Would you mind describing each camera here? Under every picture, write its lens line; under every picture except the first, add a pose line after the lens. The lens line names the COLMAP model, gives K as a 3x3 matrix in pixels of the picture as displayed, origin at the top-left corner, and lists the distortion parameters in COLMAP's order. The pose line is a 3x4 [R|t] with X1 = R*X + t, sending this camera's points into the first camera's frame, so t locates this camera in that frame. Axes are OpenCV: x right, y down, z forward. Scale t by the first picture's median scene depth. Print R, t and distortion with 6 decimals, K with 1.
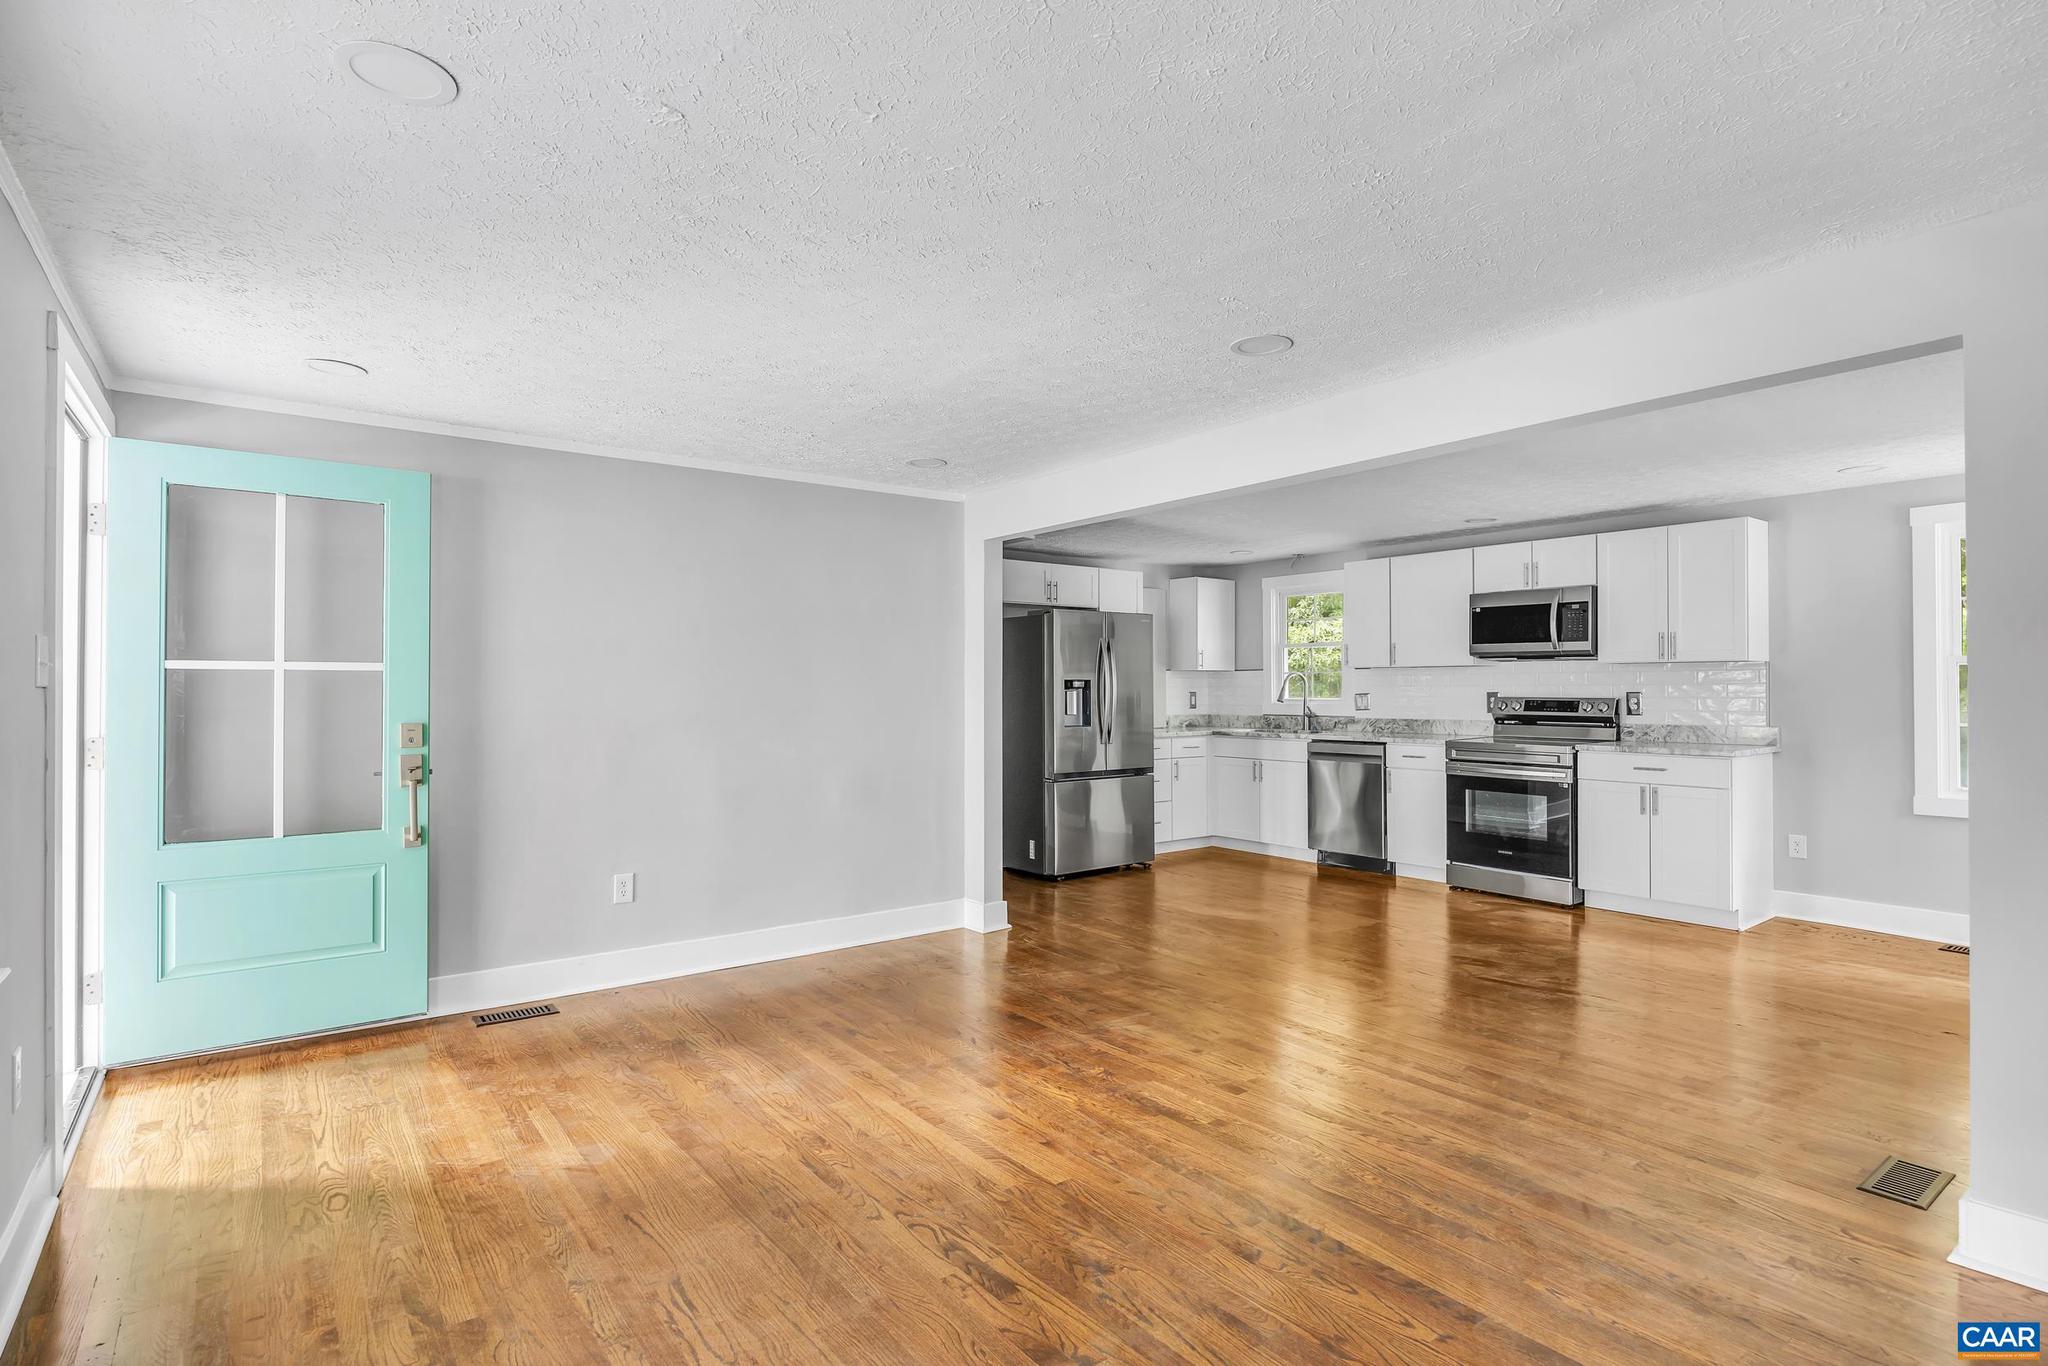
lens RADIAL K [[1021.6, 0, 1019.8], [0, 1021.6, 684.0], [0, 0, 1]] dist [-0.000910, 0.001966]
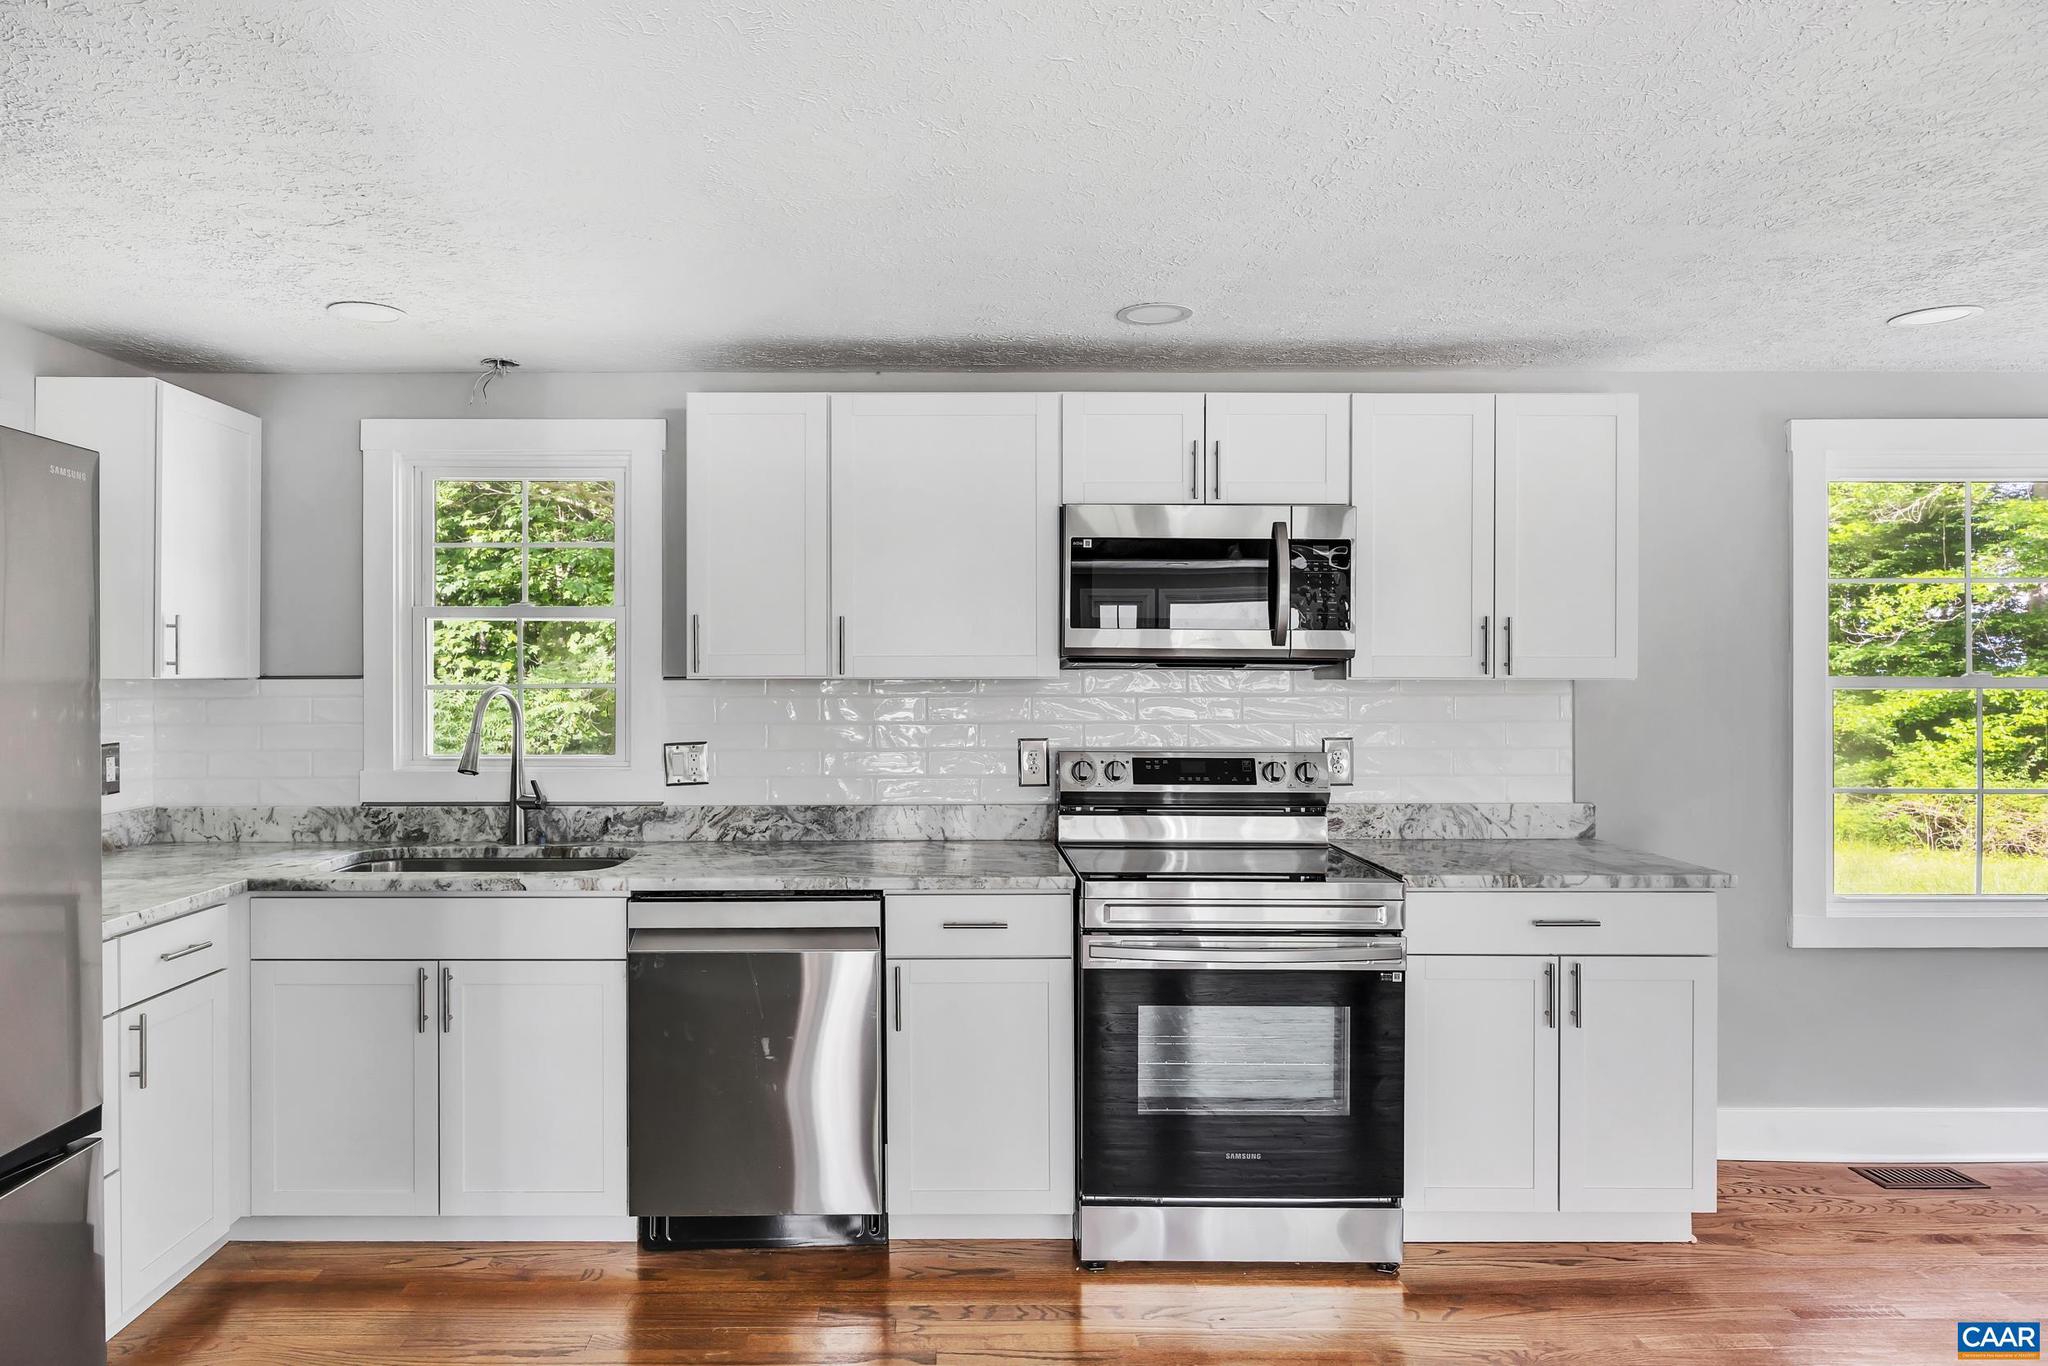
lens RADIAL K [[1199.1, 0, 926.3], [0, 1199.1, 680.3], [0, 0, 1]] dist [-0.003625, 0.001455]
pose [[0.599122, 0.000170, 0.800657, 0.026534], [-0.003797, 0.999989, 0.002629, -0.017450], [-0.800648, -0.004615, 0.599117, 0.703344]]
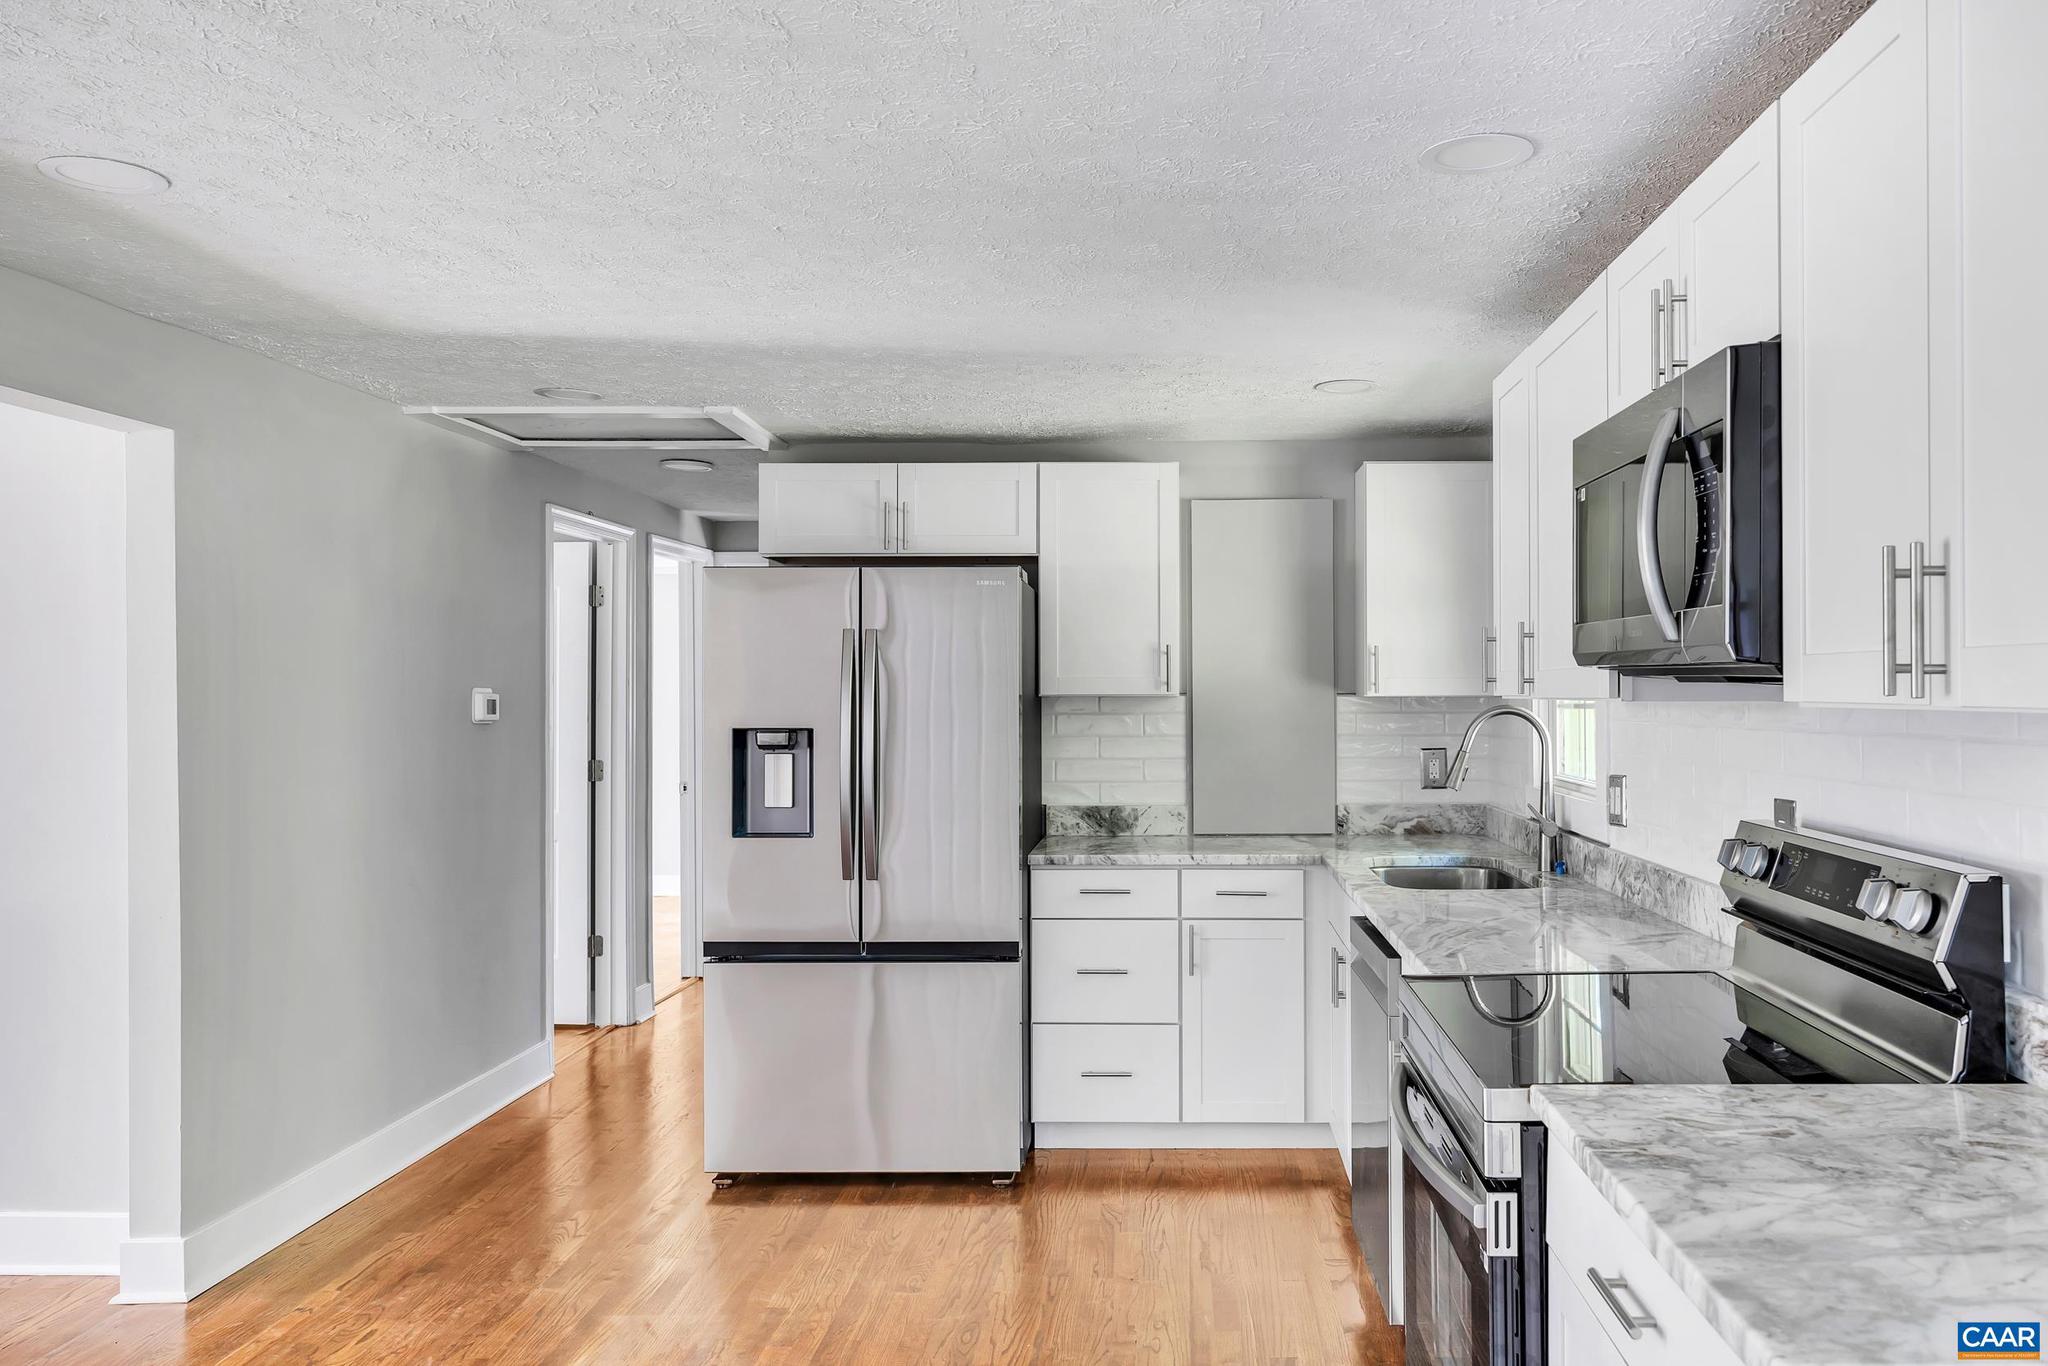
lens RADIAL K [[1534.2, 0, 1129.4], [0, 1534.2, 651.1], [0, 0, 1]] dist [0.005804, -0.000463]
pose [[0.787900, -0.015773, -0.615602, 0.551913], [0.002318, 0.999741, -0.022648, -0.020545], [0.615799, 0.016417, 0.787732, 0.561437]]
